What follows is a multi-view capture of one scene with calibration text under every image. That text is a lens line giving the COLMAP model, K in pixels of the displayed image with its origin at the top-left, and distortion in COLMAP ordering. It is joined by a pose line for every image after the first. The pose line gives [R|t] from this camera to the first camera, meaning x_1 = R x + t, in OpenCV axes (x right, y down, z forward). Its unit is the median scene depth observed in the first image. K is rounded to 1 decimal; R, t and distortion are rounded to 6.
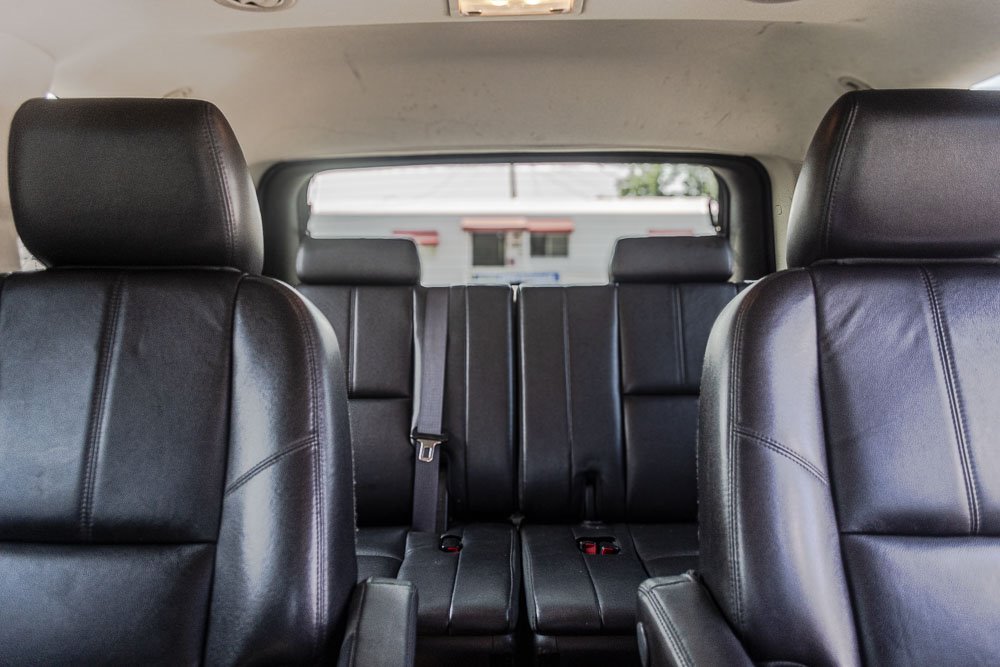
lens RADIAL K [[785.3, 0, 500.6], [0, 785.3, 334.3], [0, 0, 1]] dist [0.016192, 0.000703]
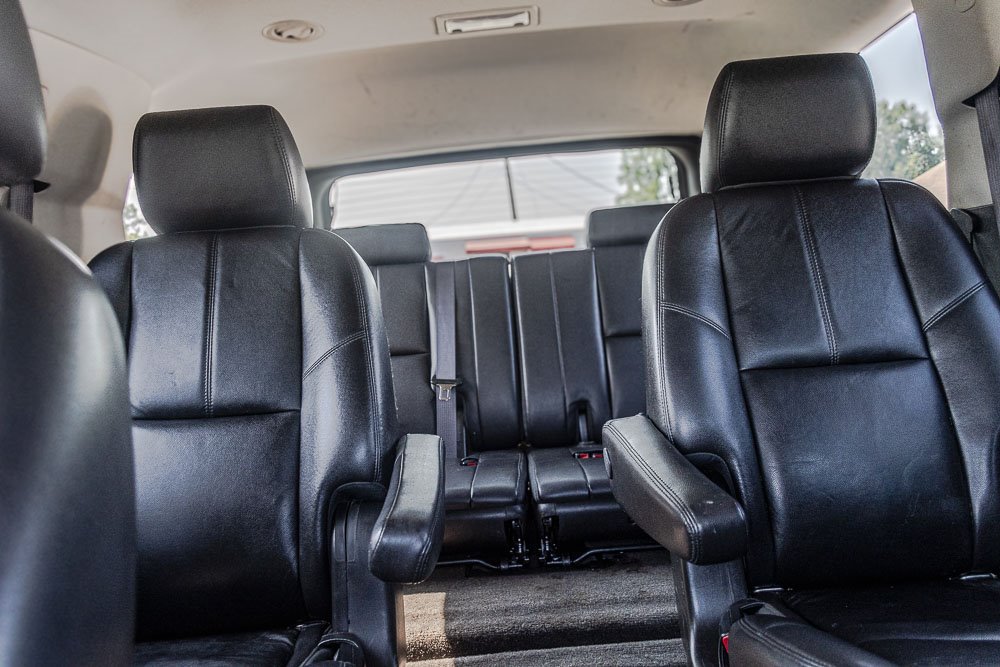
lens RADIAL K [[785.3, 0, 499.0], [0, 785.3, 333.0], [0, 0, 1]] dist [0.016192, 0.000703]
pose [[0.997186, -0.073382, -0.015364, 0.014374], [0.072828, 0.996766, -0.033955, 0.102405], [0.017806, 0.032740, 0.999305, -0.210101]]
